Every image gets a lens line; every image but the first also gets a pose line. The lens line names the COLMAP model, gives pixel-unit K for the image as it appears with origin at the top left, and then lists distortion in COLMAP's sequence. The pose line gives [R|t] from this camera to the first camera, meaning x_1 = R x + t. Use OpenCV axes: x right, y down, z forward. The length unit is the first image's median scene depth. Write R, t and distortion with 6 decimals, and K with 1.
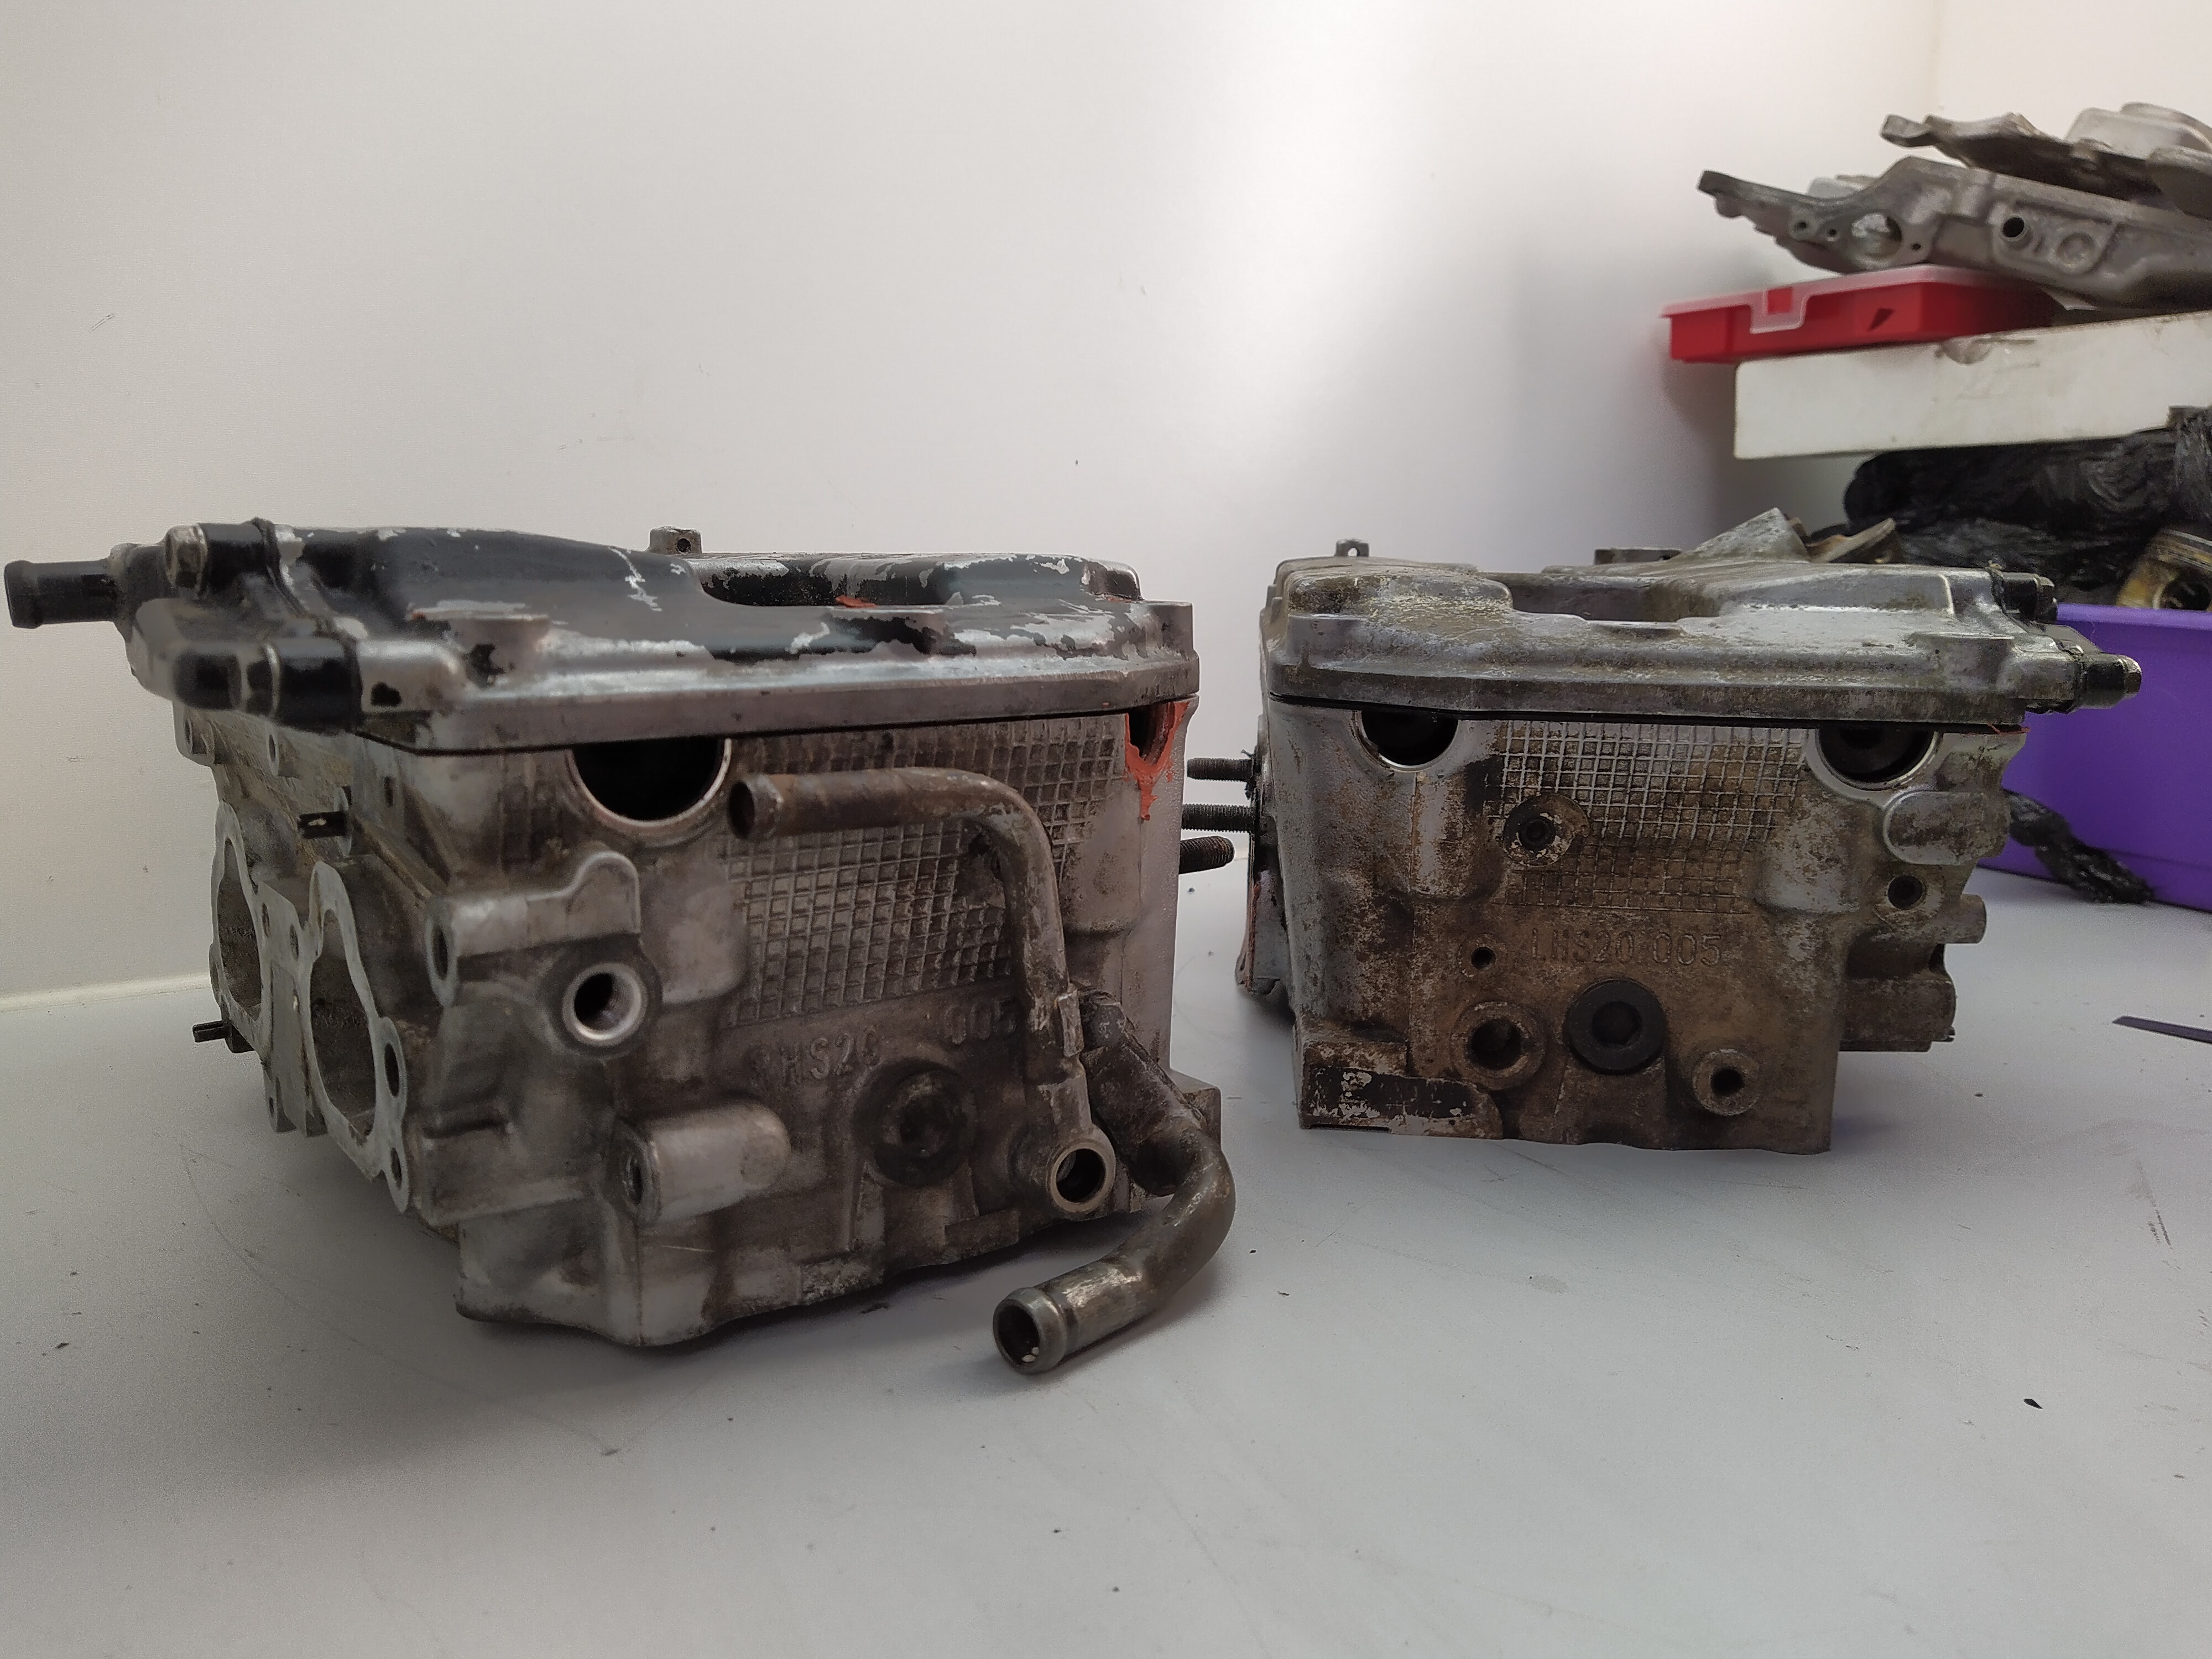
lens RADIAL K [[1686.6, 0, 1124.3], [0, 1686.6, 829.8], [0, 0, 1]] dist [0.051886, -0.034661]
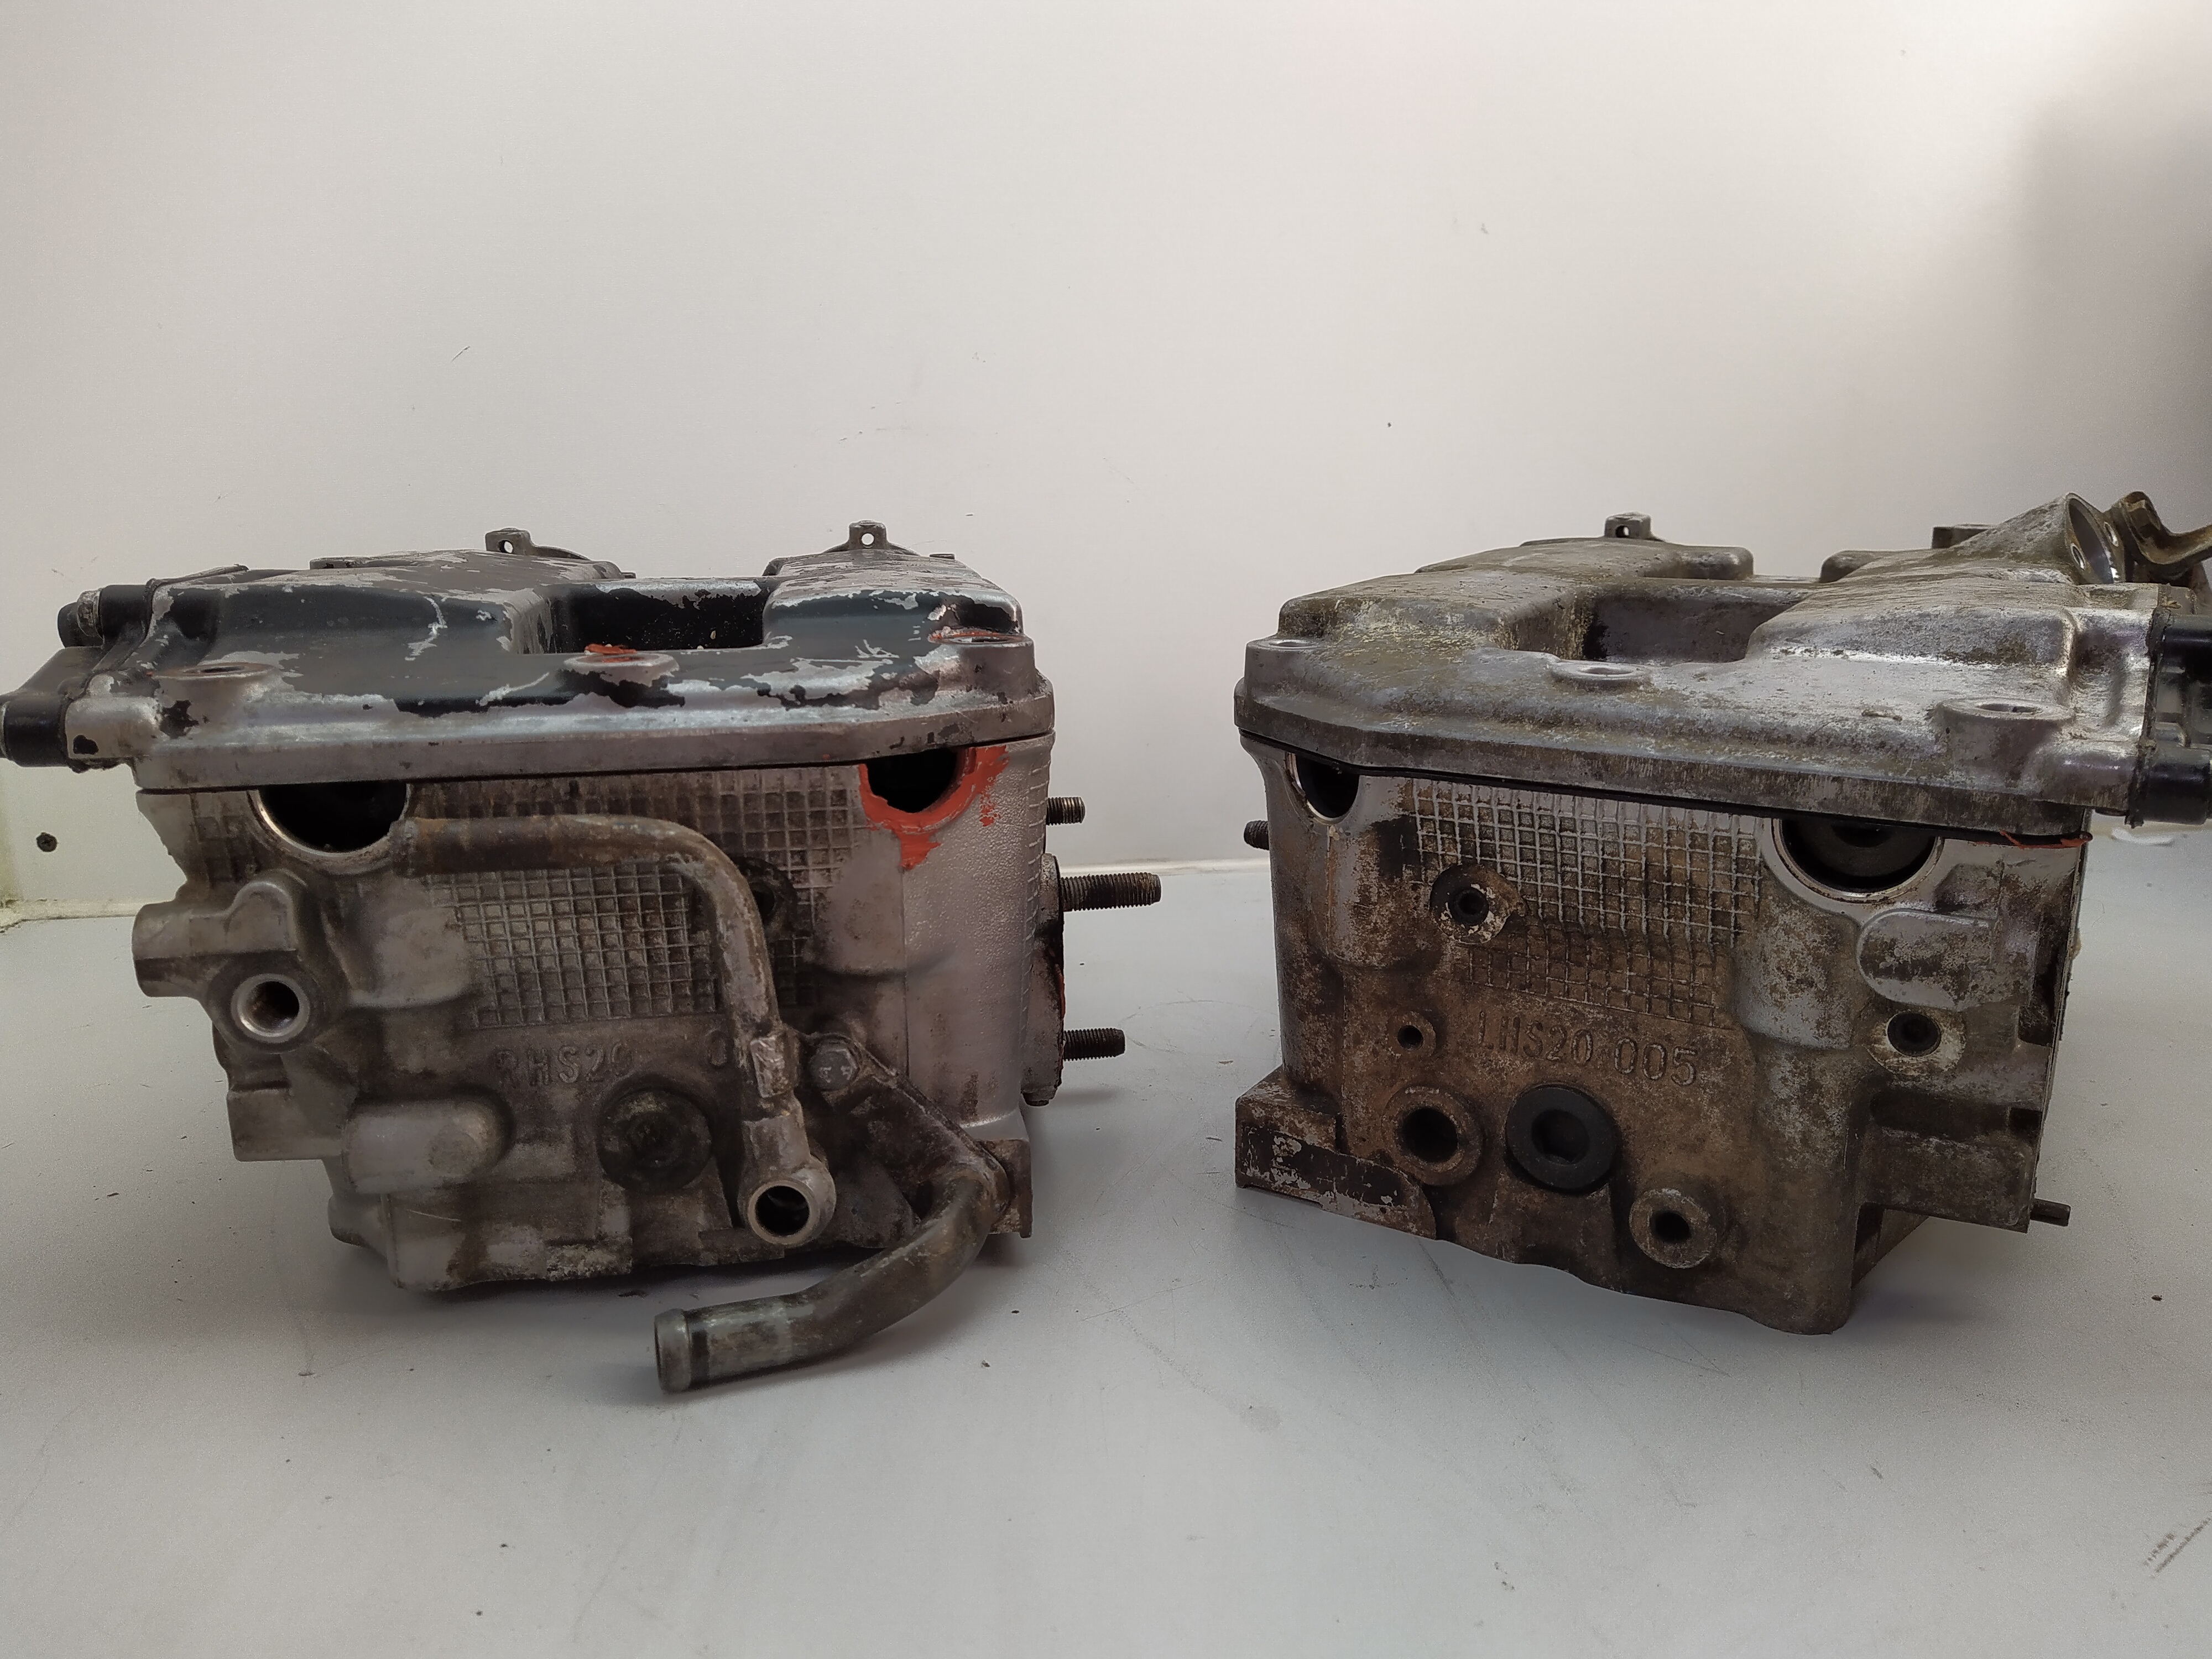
lens RADIAL K [[1686.6, 0, 1115.9], [0, 1686.6, 827.6], [0, 0, 1]] dist [0.051886, -0.034661]
pose [[0.884599, 0.085958, -0.458362, 0.538271], [-0.057784, 0.995495, 0.075169, -0.104605], [0.462759, -0.040008, 0.885581, 0.164702]]
